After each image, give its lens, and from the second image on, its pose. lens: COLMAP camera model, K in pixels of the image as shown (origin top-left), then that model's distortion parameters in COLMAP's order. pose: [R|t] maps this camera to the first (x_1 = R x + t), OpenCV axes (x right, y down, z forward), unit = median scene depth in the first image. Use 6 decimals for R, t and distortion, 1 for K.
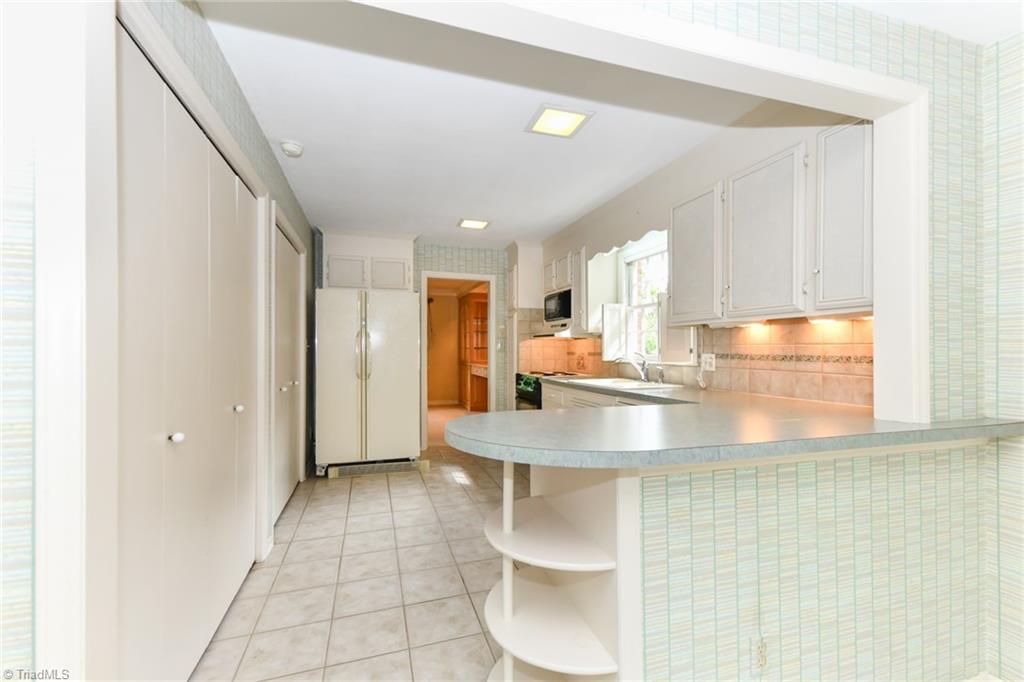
lens RADIAL K [[435.3, 0, 511.9], [0, 435.3, 349.7], [0, 0, 1]] dist [0.010862, -0.000109]
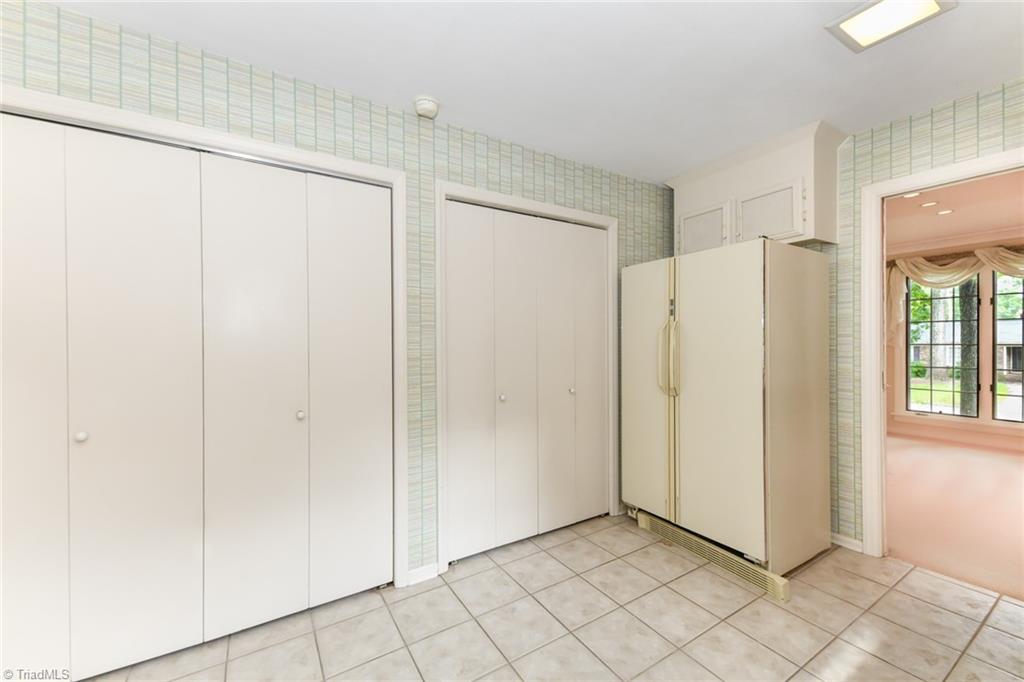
lens RADIAL K [[411.9, 0, 513.6], [0, 411.9, 339.0], [0, 0, 1]] dist [0.015442, -0.001959]
pose [[0.242565, 0.000194, -0.970135, 0.196140], [0.006512, 0.999977, 0.001828, -0.018905], [0.970113, -0.006761, 0.242559, 0.634841]]
